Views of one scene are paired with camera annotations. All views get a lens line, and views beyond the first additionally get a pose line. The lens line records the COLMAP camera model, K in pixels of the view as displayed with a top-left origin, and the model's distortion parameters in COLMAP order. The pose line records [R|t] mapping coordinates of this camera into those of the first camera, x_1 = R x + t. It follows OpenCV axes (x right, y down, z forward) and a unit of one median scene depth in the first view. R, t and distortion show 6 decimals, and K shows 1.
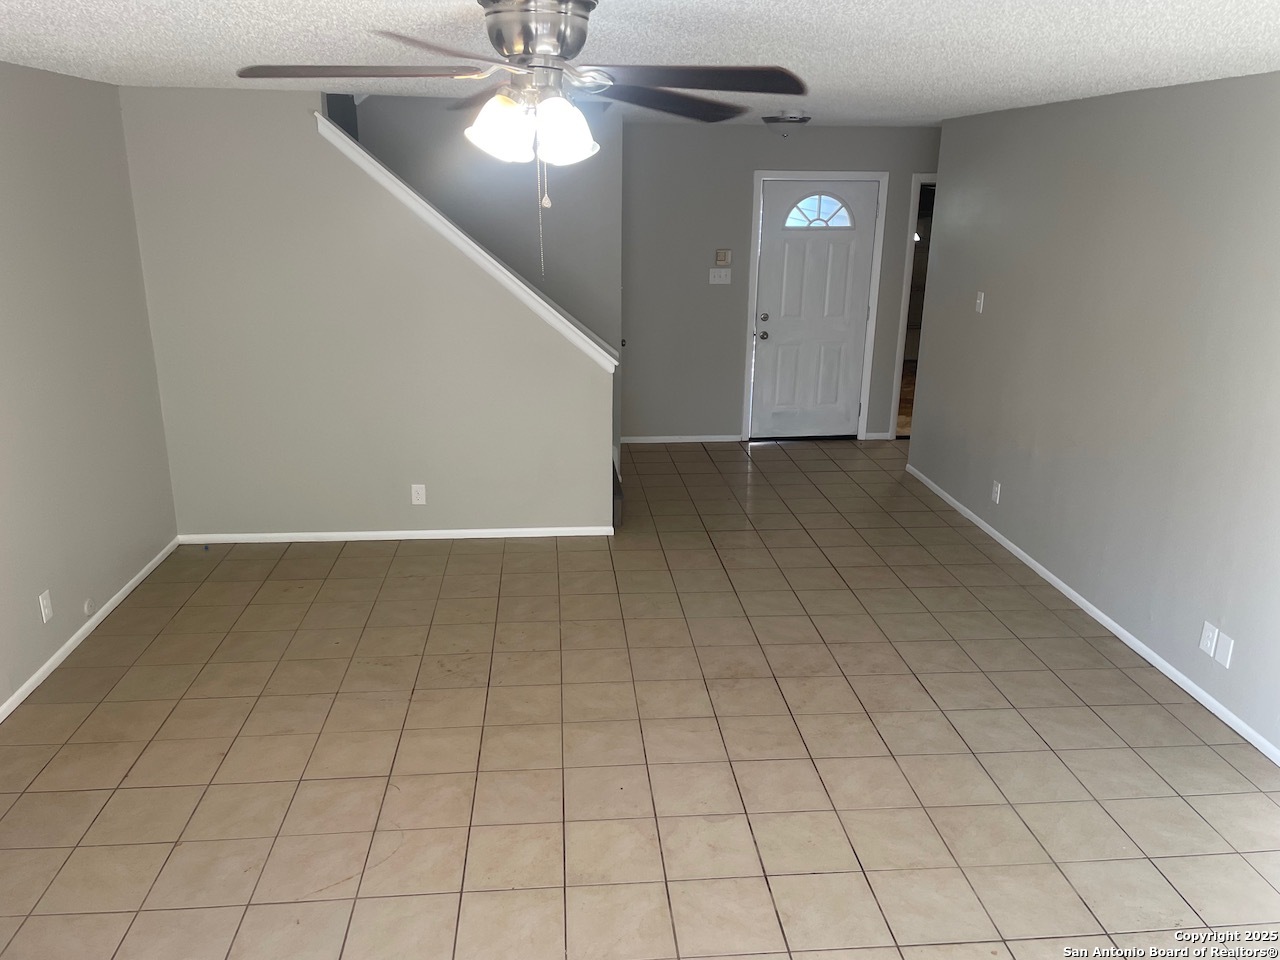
lens RADIAL K [[970.0, 0, 646.0], [0, 970.0, 483.1], [0, 0, 1]] dist [0.103294, -0.138440]
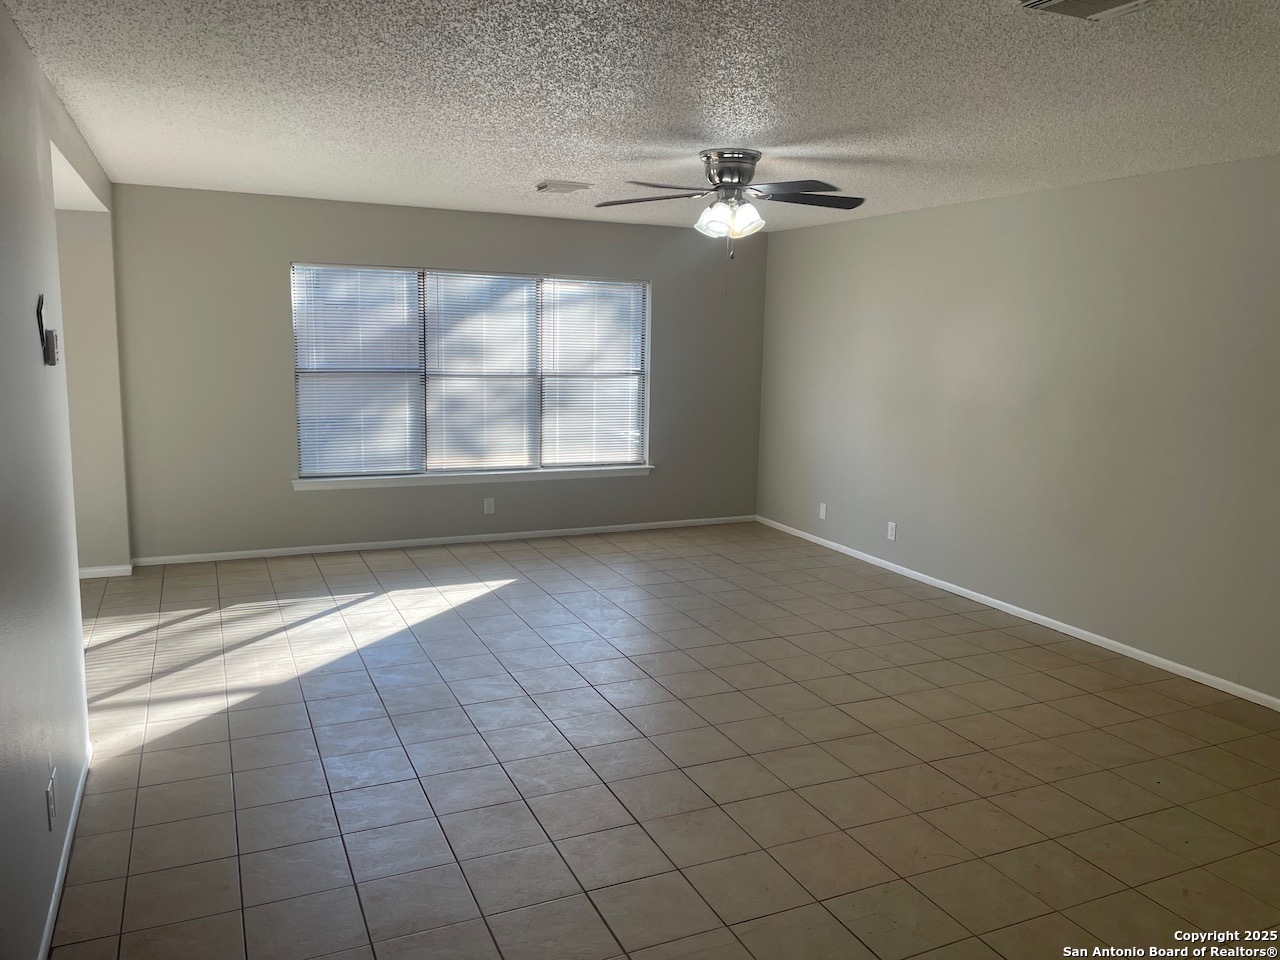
lens RADIAL K [[970.0, 0, 646.0], [0, 970.0, 483.1], [0, 0, 1]] dist [0.103294, -0.138440]
pose [[-0.941317, 0.023386, -0.336713, 0.424808], [-0.132110, 0.892477, 0.431313, -0.423862], [0.310595, 0.450486, -0.837014, 1.694854]]
